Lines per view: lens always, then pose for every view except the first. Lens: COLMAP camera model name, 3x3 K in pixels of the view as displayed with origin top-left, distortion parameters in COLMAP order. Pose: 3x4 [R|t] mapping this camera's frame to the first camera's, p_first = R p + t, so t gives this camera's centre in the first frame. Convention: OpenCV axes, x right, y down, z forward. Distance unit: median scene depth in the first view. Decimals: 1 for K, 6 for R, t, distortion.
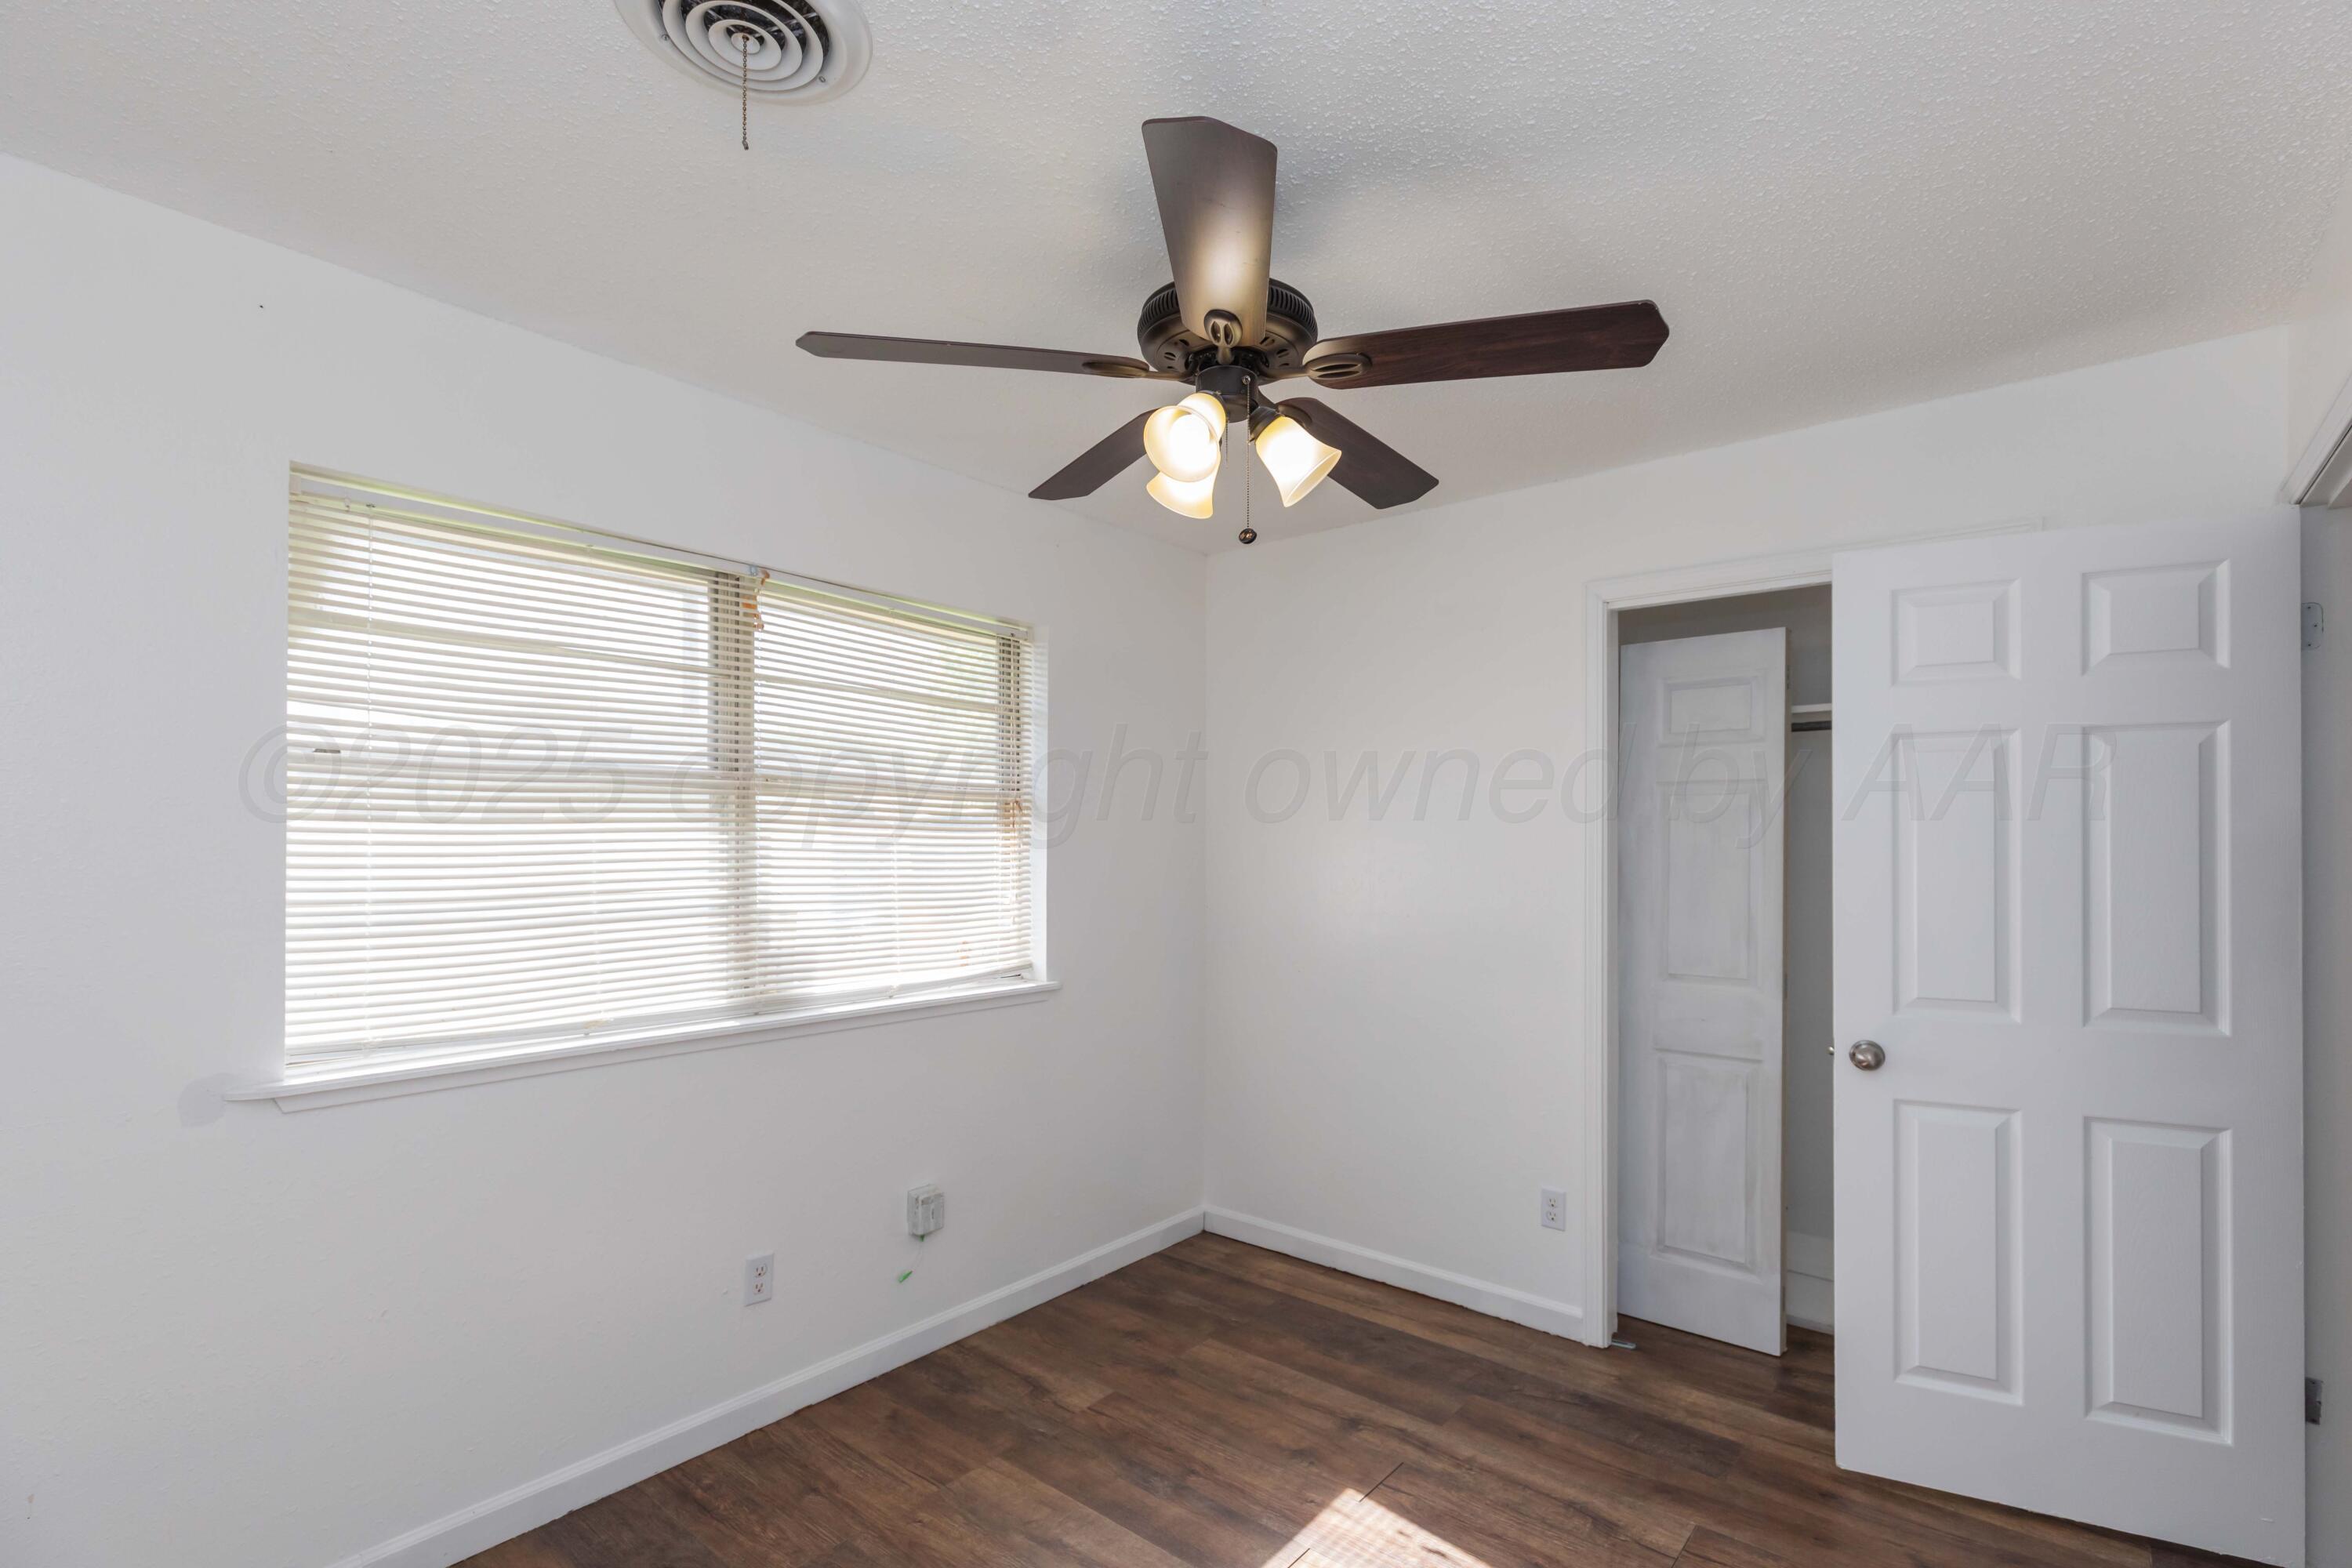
lens RADIAL K [[1100.8, 0, 1195.7], [0, 1100.8, 811.6], [0, 0, 1]] dist [-0.000979, -0.000618]
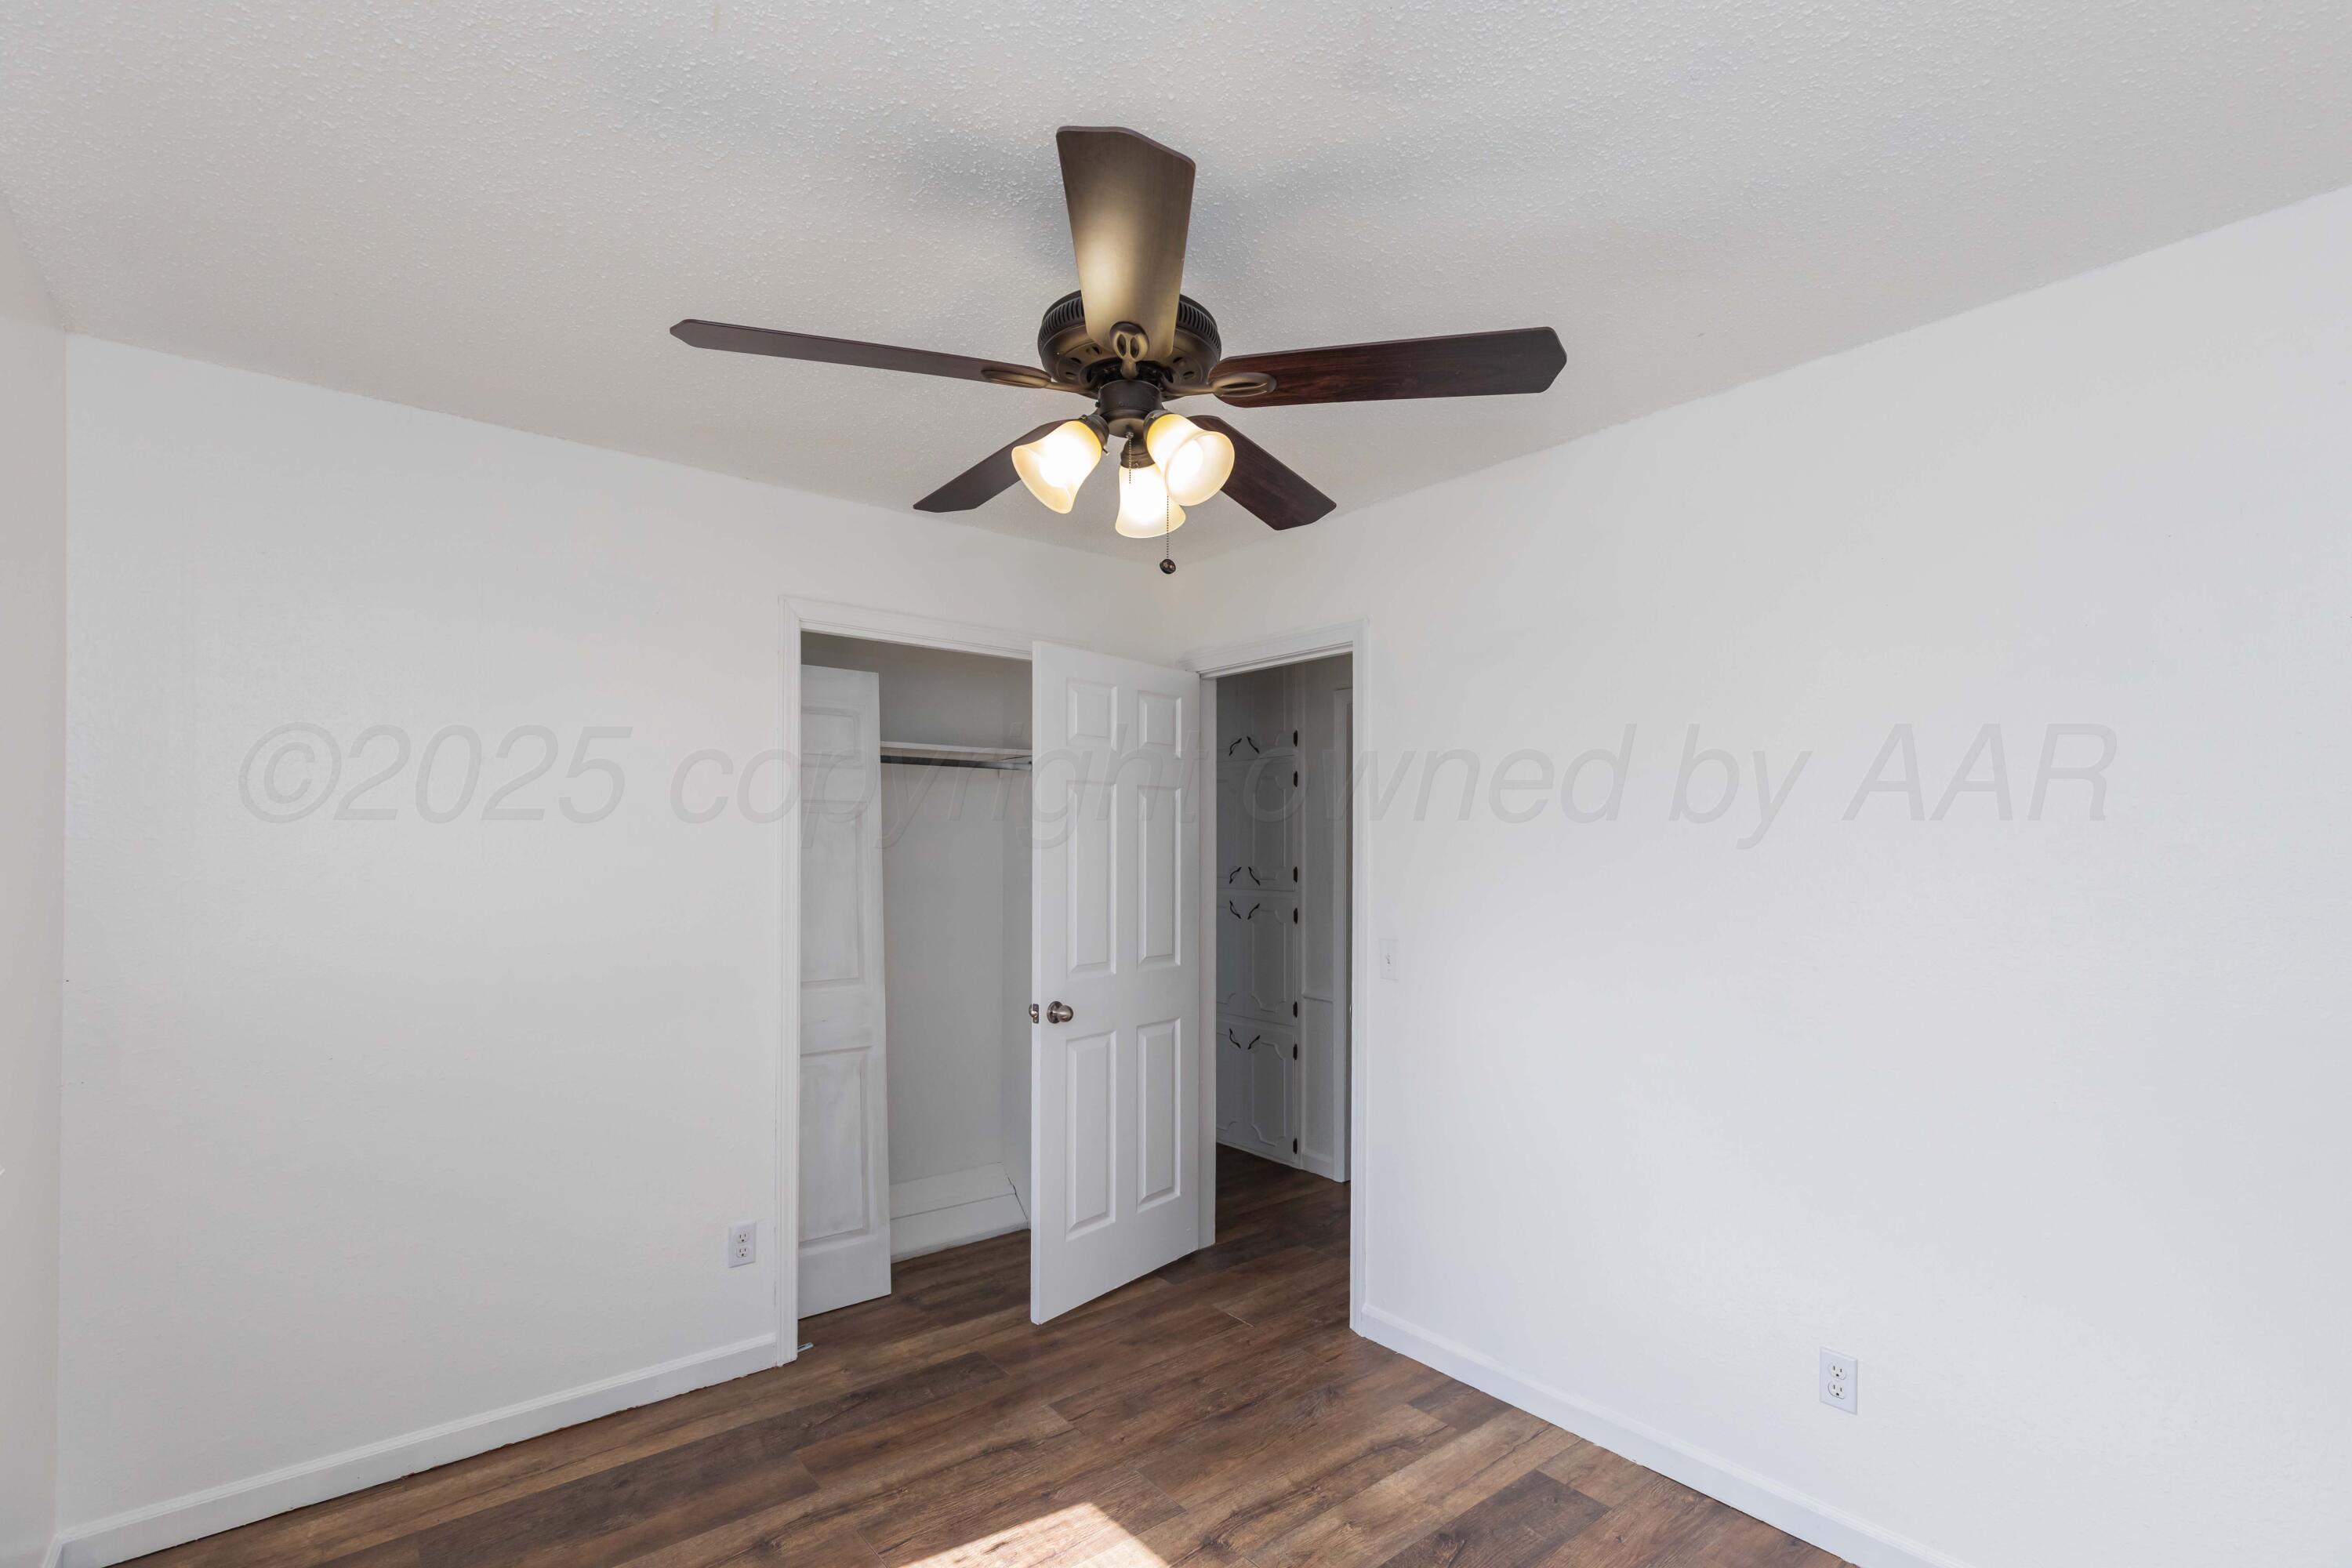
lens RADIAL K [[1117.3, 0, 1180.3], [0, 1117.3, 821.3], [0, 0, 1]] dist [0.002544, 0.000957]
pose [[0.172462, 0.024286, 0.984717, -0.677487], [-0.025687, 0.999467, -0.020151, 0.006664], [-0.984681, -0.021819, 0.172993, 0.557755]]
